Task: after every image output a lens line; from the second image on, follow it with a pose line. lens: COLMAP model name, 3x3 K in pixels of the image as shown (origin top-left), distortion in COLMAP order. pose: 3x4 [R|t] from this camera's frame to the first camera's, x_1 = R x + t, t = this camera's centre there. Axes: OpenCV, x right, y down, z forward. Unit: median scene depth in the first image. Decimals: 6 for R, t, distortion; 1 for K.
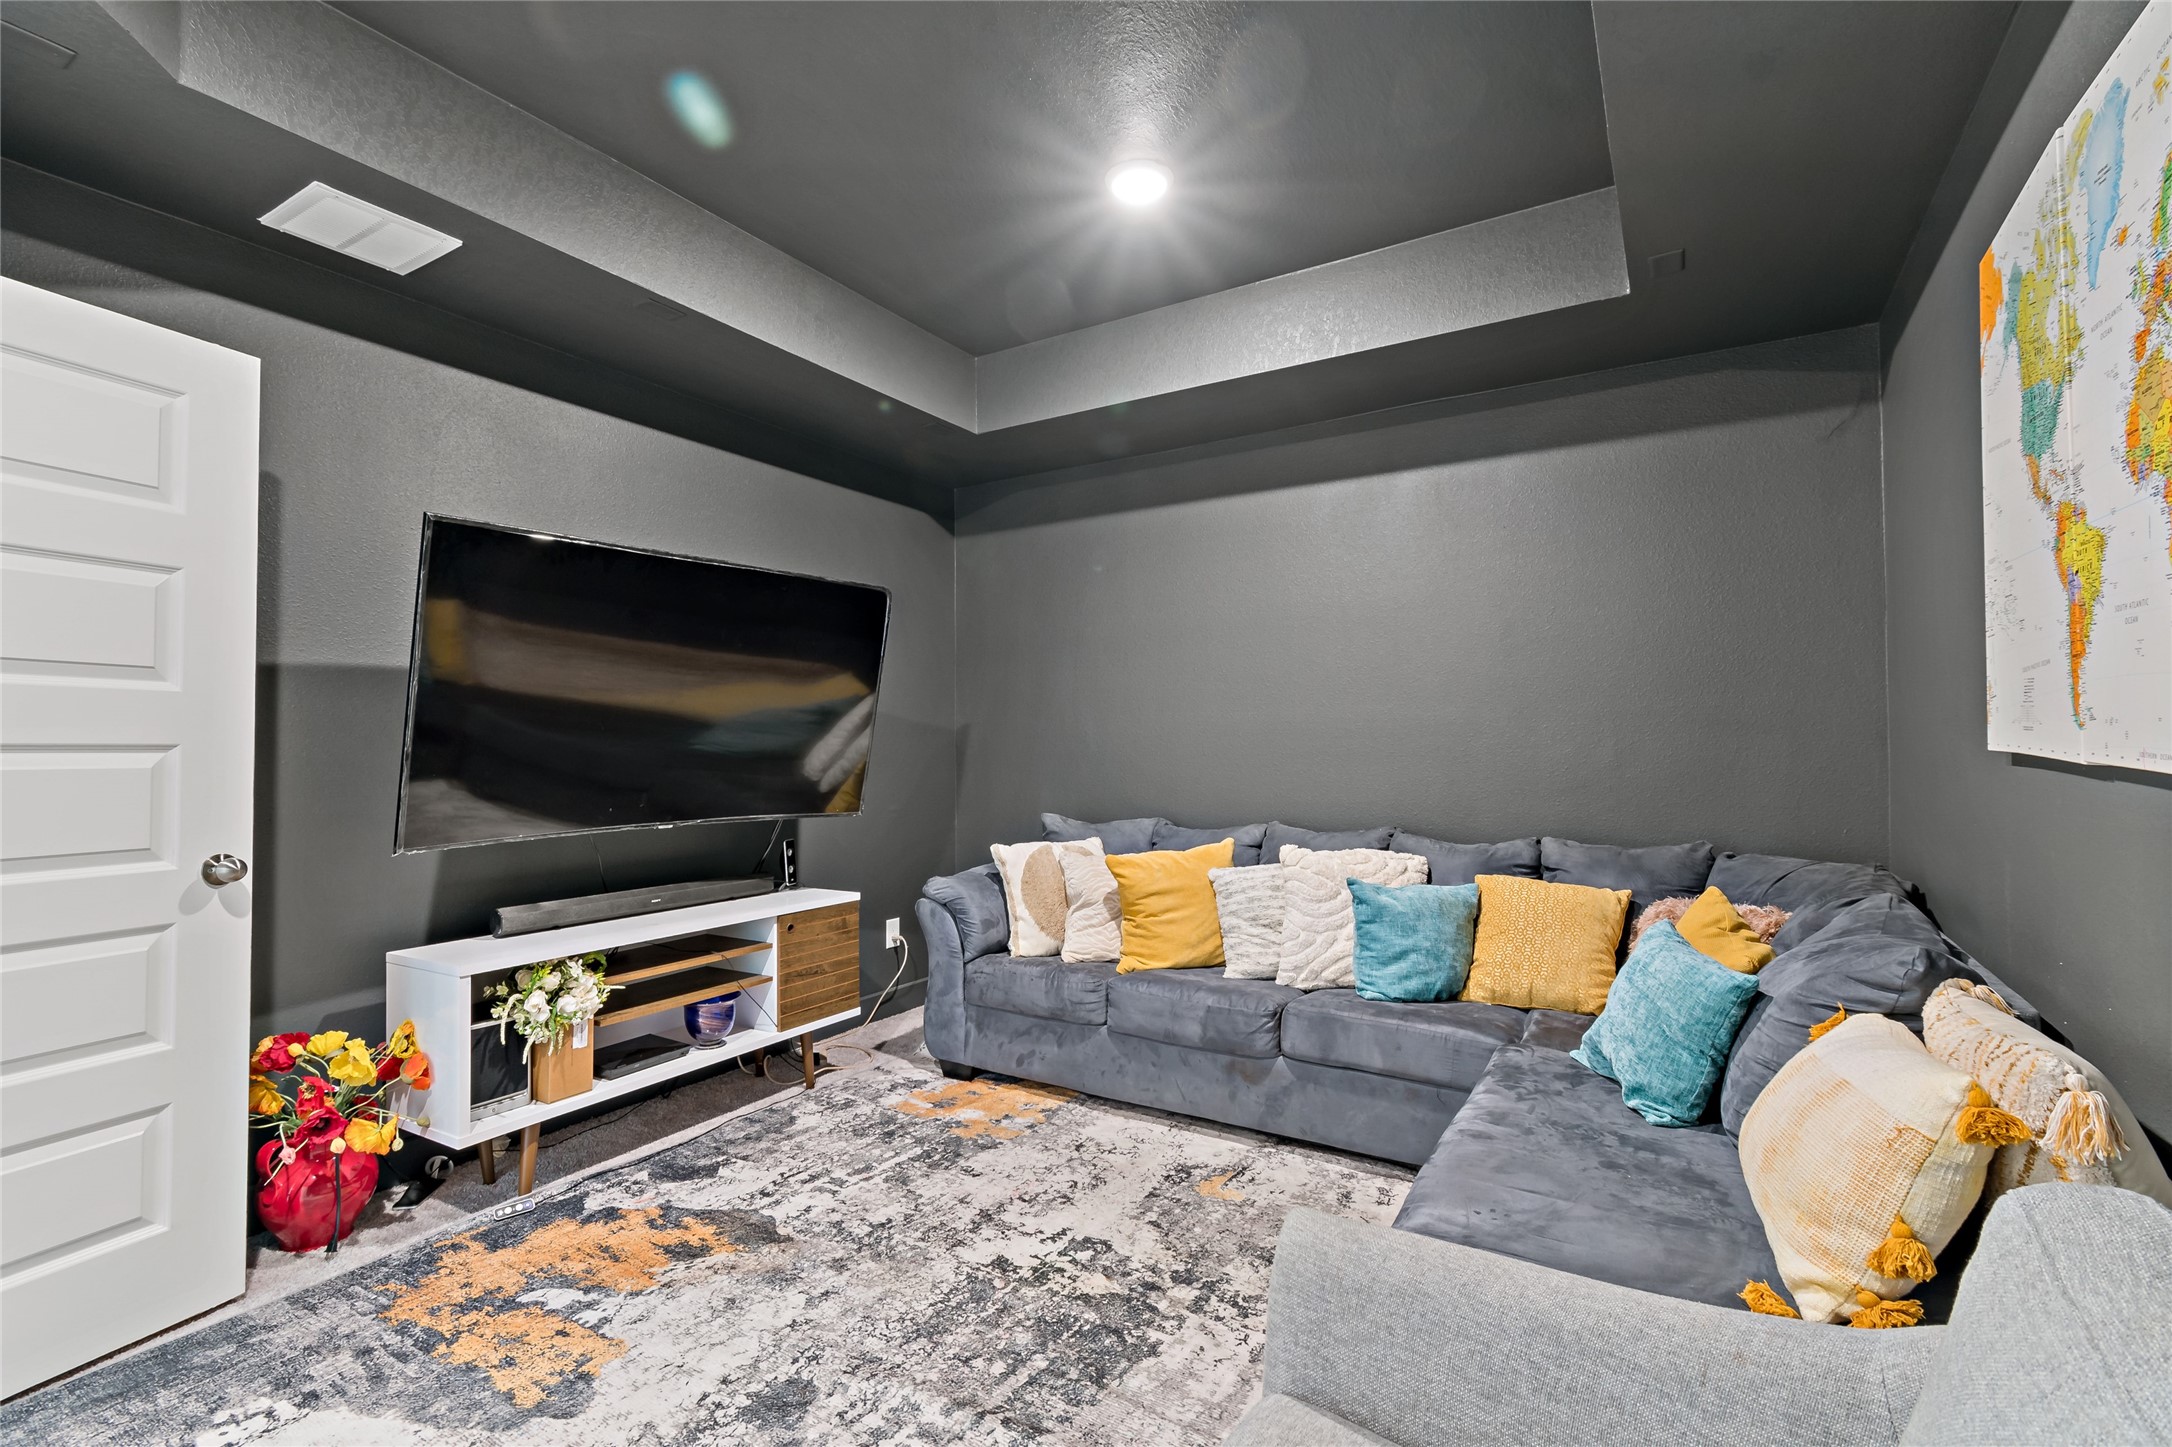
lens RADIAL K [[967.1, 0, 1093.9], [0, 967.1, 726.5], [0, 0, 1]] dist [0.004164, 0.000562]
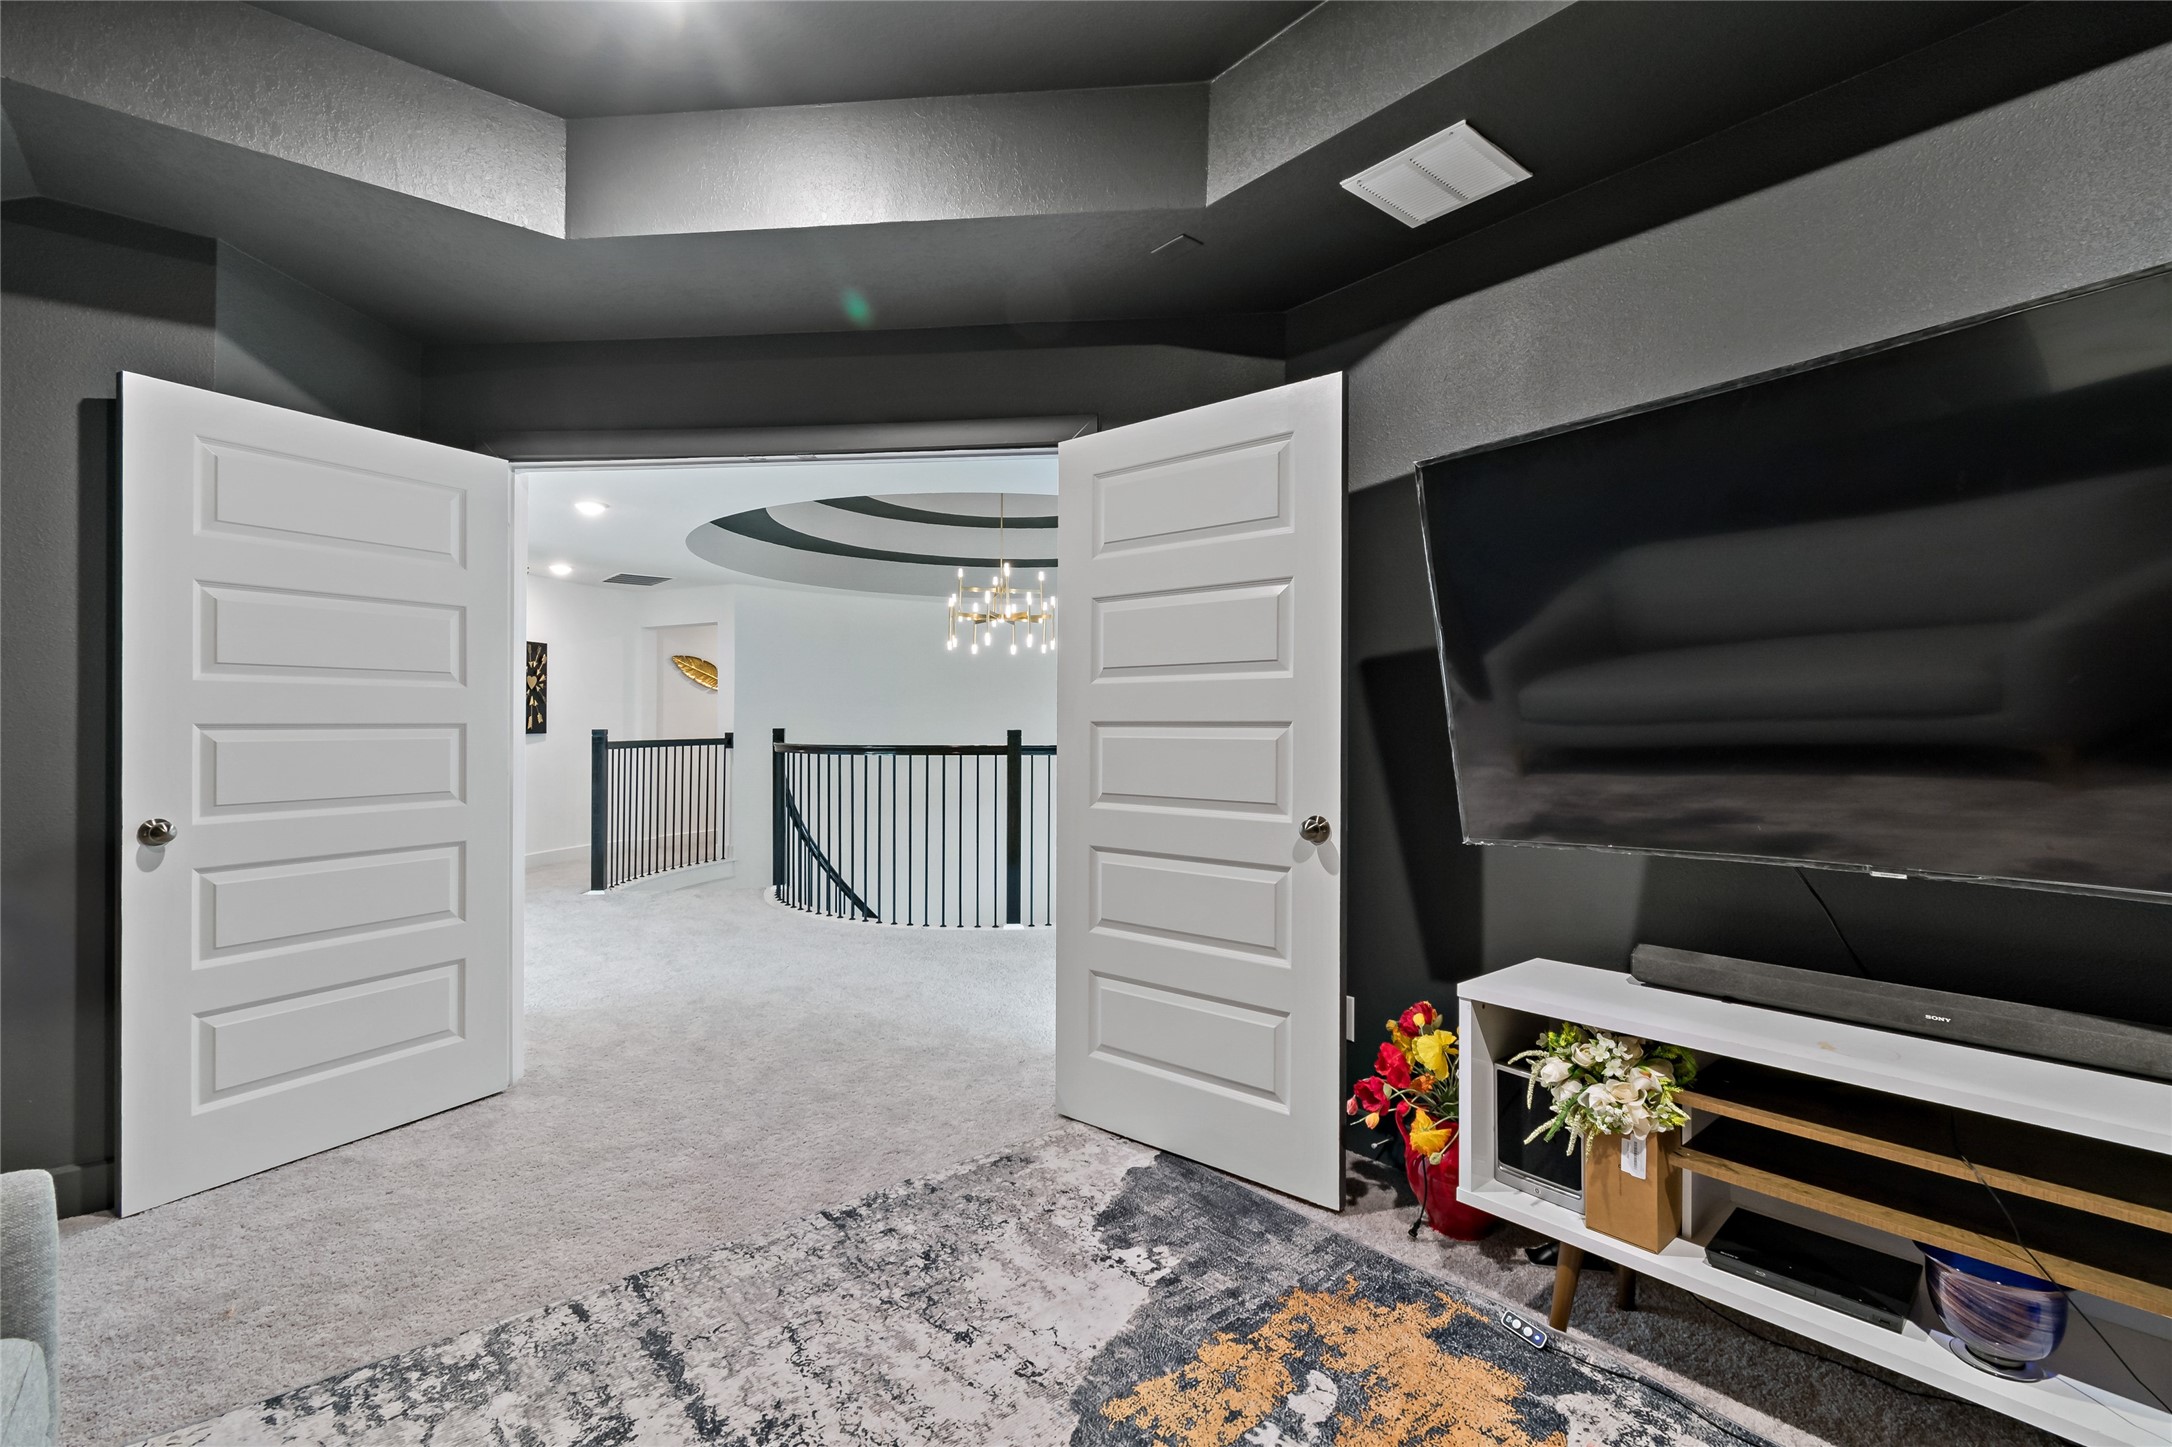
lens RADIAL K [[967.1, 0, 1092.1], [0, 967.1, 719.6], [0, 0, 1]] dist [0.004164, 0.000562]
pose [[-0.317412, -0.006347, -0.948266, 0.261833], [0.019299, 0.999727, -0.013152, 0.024607], [0.948091, -0.022475, -0.317203, 1.032748]]
